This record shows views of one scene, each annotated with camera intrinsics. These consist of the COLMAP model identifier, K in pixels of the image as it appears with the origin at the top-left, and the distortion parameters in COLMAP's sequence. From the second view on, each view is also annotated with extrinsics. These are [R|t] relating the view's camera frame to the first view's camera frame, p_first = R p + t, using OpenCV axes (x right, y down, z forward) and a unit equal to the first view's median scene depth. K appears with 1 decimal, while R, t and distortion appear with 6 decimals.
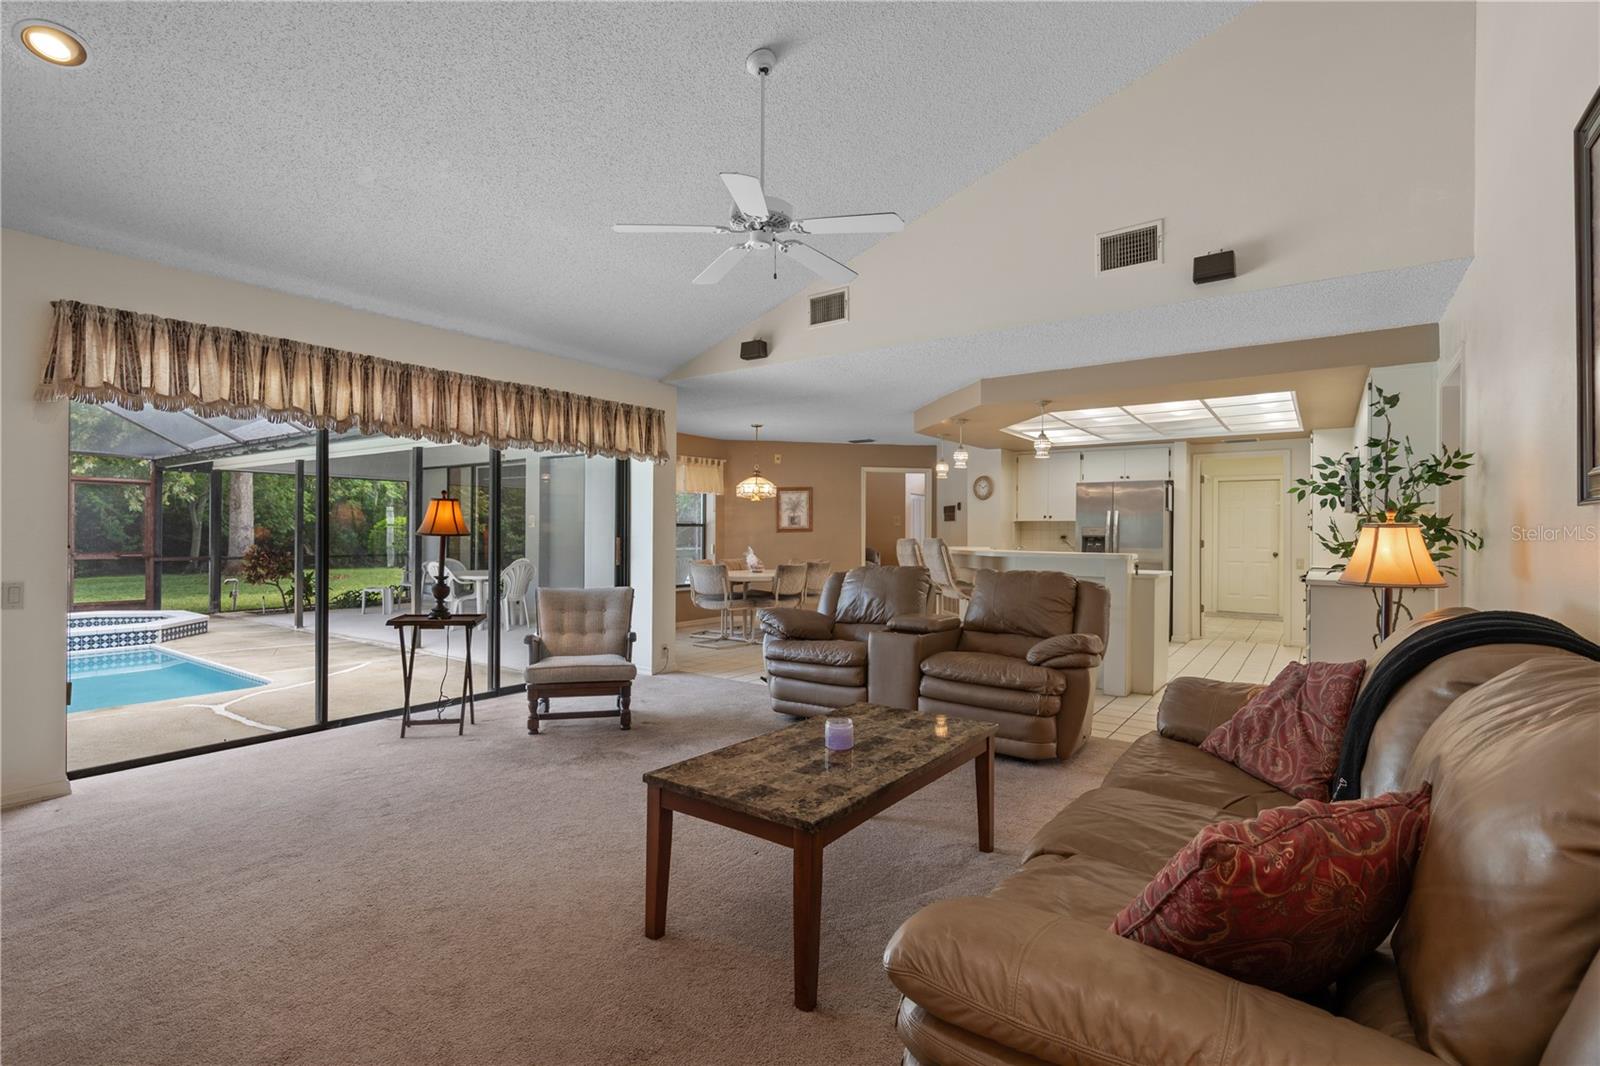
lens RADIAL K [[754.8, 0, 800.0], [0, 754.8, 533.0], [0, 0, 1]] dist [-0.014069, 0.000014]
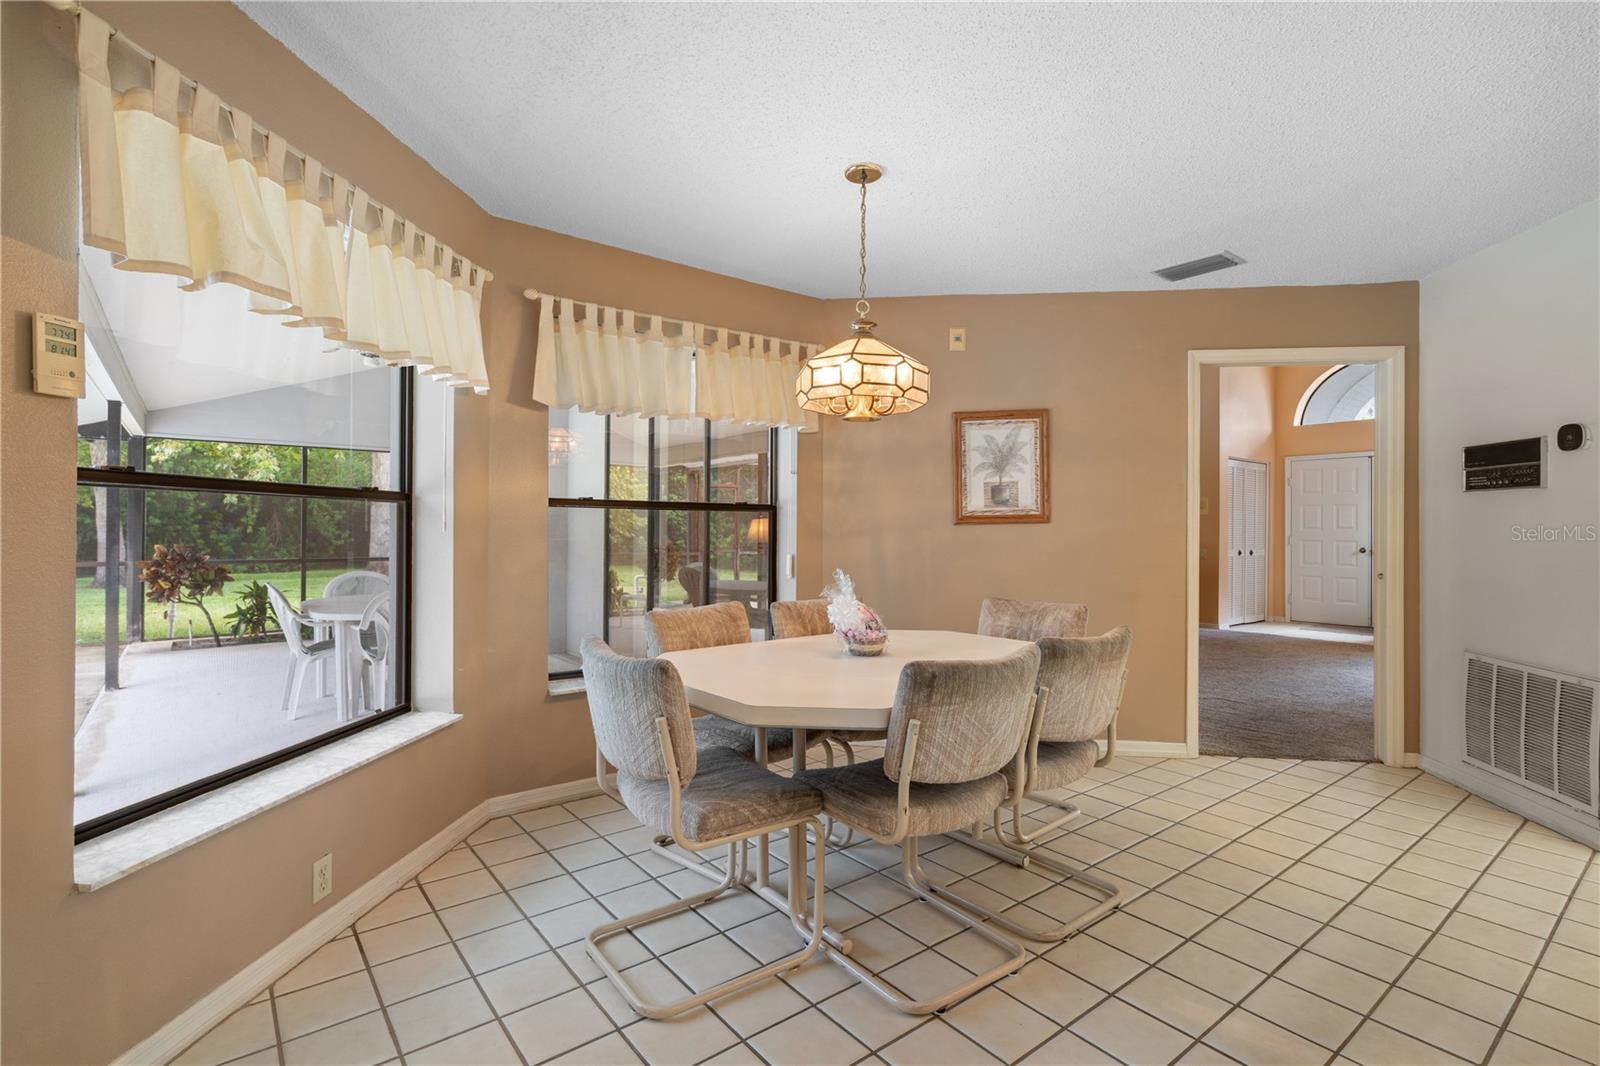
lens RADIAL K [[745.6, 0, 794.3], [0, 745.6, 523.8], [0, 0, 1]] dist [0.002760, 0.000198]
pose [[0.954993, -0.000531, -0.296629, 0.005355], [-0.001202, 0.999983, -0.005661, 0.001034], [0.296627, 0.005763, 0.954976, 0.666926]]
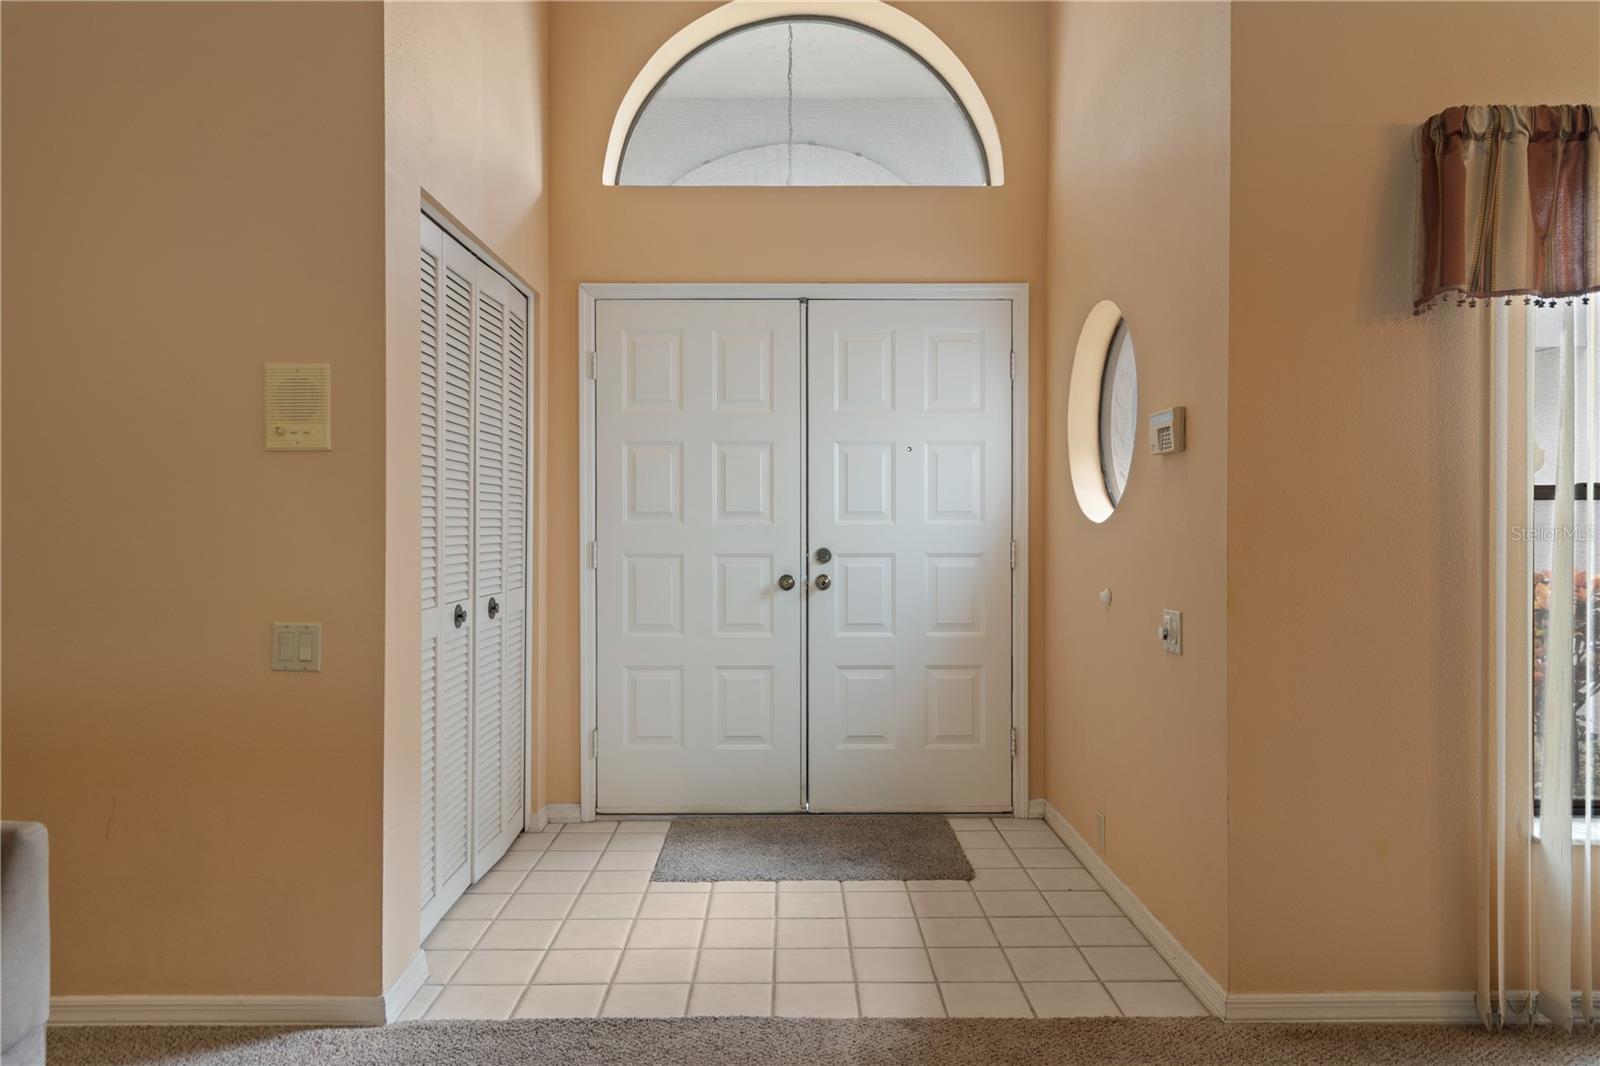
lens RADIAL K [[1022.4, 0, 792.5], [0, 1022.4, 524.0], [0, 0, 1]] dist [0.021779, 0.001314]
pose [[0.818540, -0.008221, 0.574391, 0.180095], [0.004811, 0.999961, 0.007455, 0.000906], [-0.574429, -0.003339, 0.818547, 1.486487]]
